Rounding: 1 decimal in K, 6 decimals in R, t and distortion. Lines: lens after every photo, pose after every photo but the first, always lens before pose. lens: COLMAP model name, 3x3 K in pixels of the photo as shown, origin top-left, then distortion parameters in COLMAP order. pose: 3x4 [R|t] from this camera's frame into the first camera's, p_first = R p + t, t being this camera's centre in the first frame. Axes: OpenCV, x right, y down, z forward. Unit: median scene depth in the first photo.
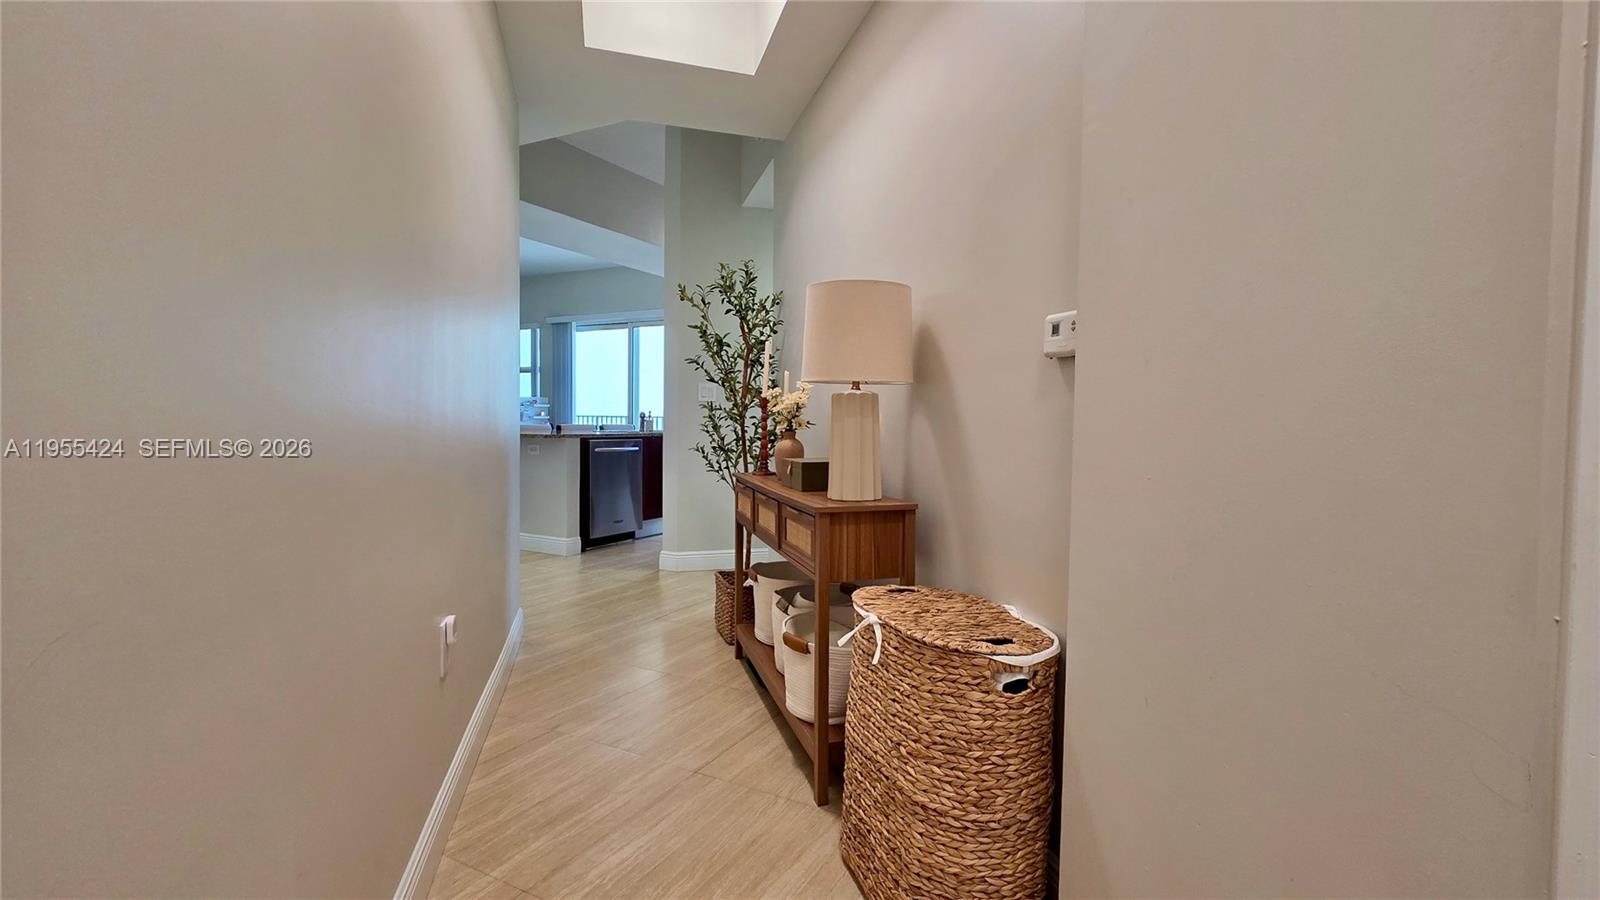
lens RADIAL K [[639.0, 0, 806.1], [0, 639.0, 449.5], [0, 0, 1]] dist [0.005752, -0.001206]
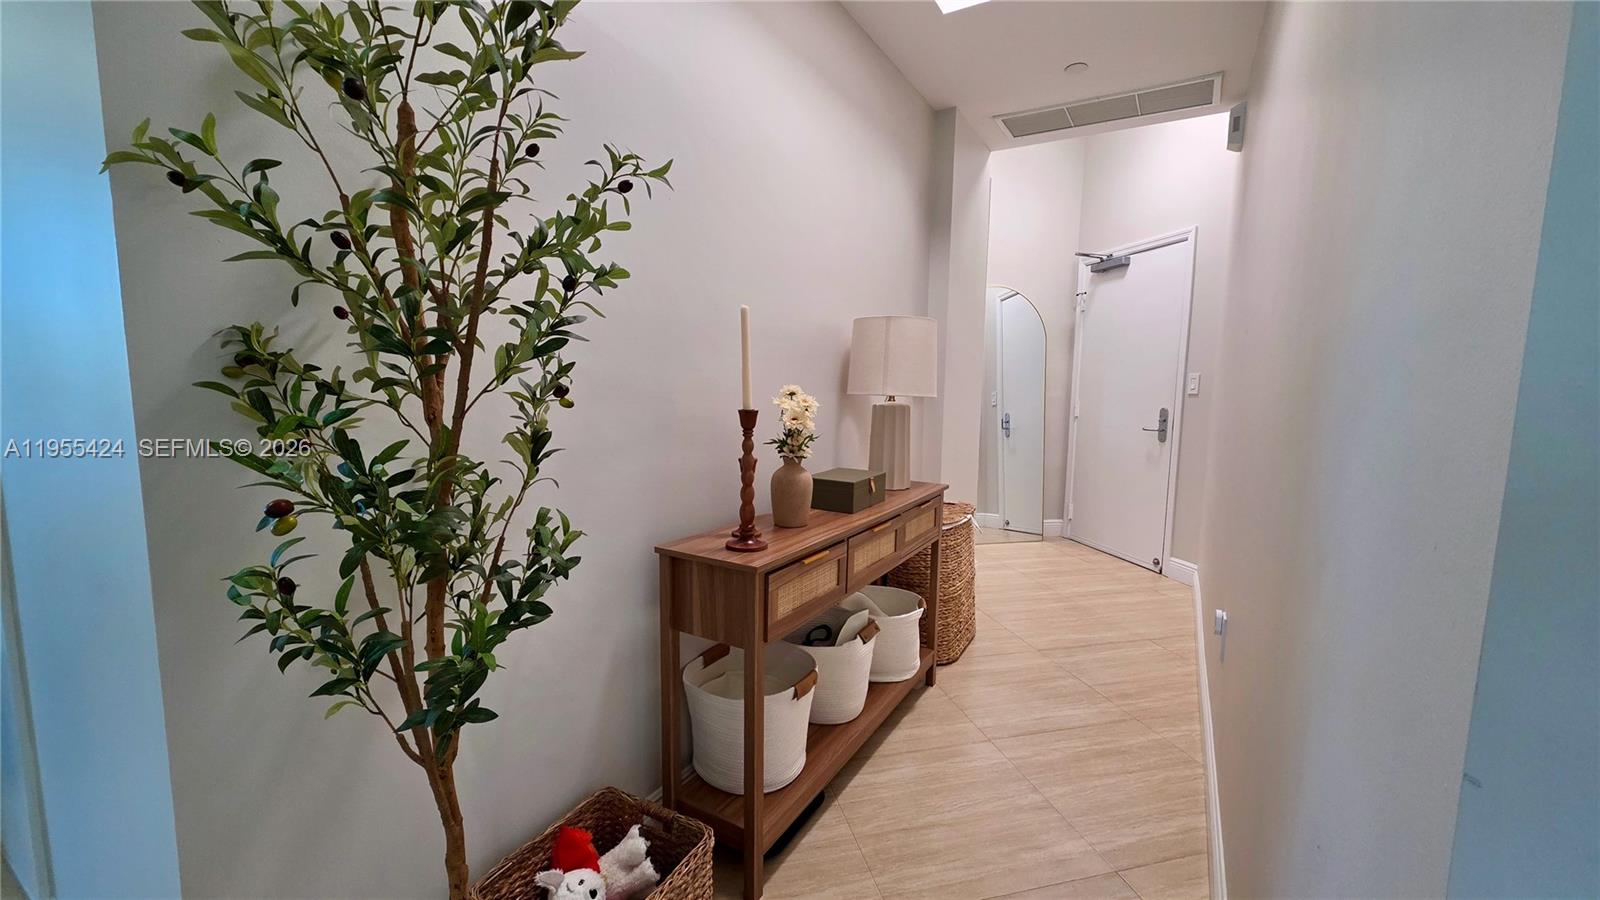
lens RADIAL K [[639.0, 0, 808.6], [0, 639.0, 456.8], [0, 0, 1]] dist [0.005752, -0.001206]
pose [[-0.670440, -0.111961, 0.733468, -0.783474], [0.006694, 0.987596, 0.156871, -0.193528], [-0.741933, 0.110082, -0.661375, 2.058016]]
